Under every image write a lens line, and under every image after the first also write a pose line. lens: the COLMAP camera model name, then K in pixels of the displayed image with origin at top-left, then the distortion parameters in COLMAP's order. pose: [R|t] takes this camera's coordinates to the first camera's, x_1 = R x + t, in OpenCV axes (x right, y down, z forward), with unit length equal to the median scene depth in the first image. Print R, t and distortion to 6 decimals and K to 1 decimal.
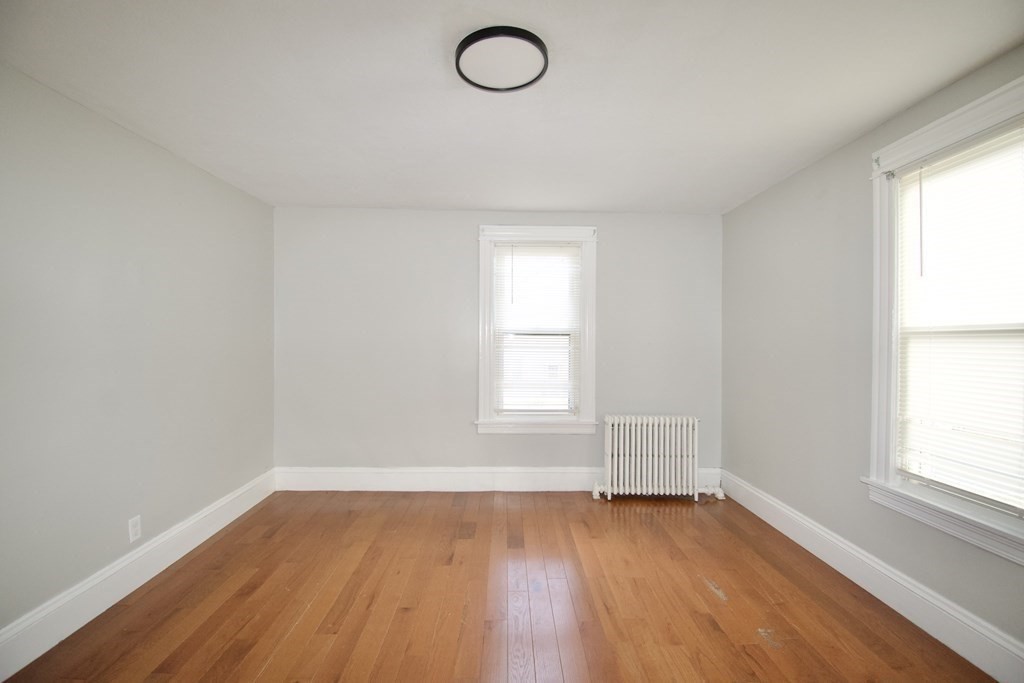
lens RADIAL K [[447.8, 0, 512.0], [0, 447.8, 341.5], [0, 0, 1]] dist [0.000748, -0.000481]
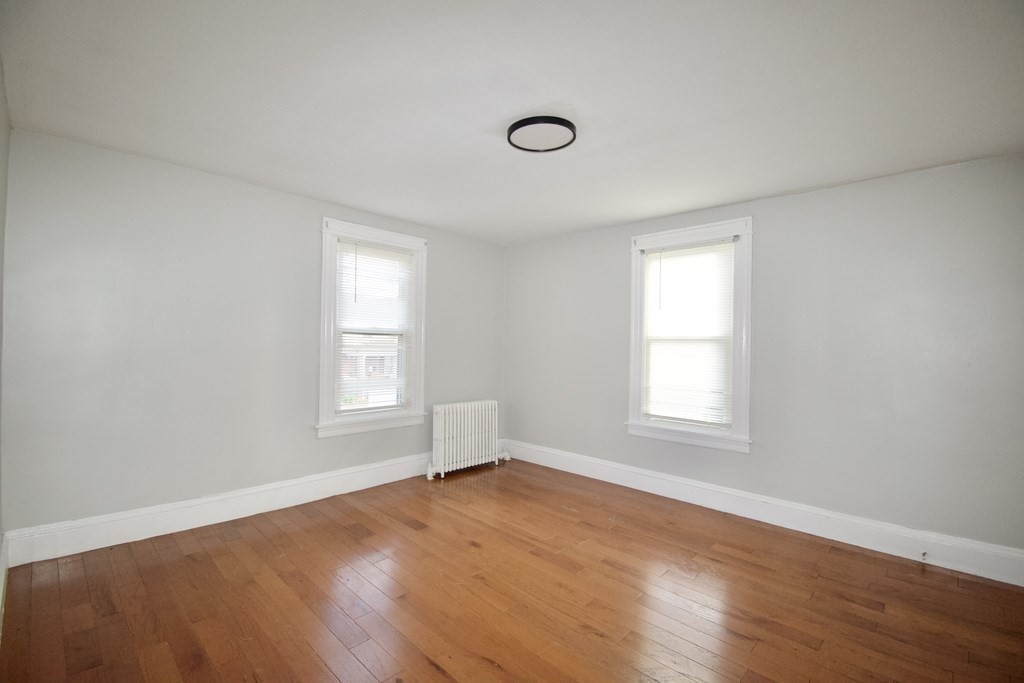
lens RADIAL K [[450.2, 0, 512.0], [0, 450.2, 341.5], [0, 0, 1]] dist [-0.000492, -0.000142]
pose [[0.706909, 0.010150, 0.707232, -0.480522], [-0.011488, 0.999930, -0.002868, 0.001040], [-0.707212, -0.006097, 0.706976, 0.049178]]
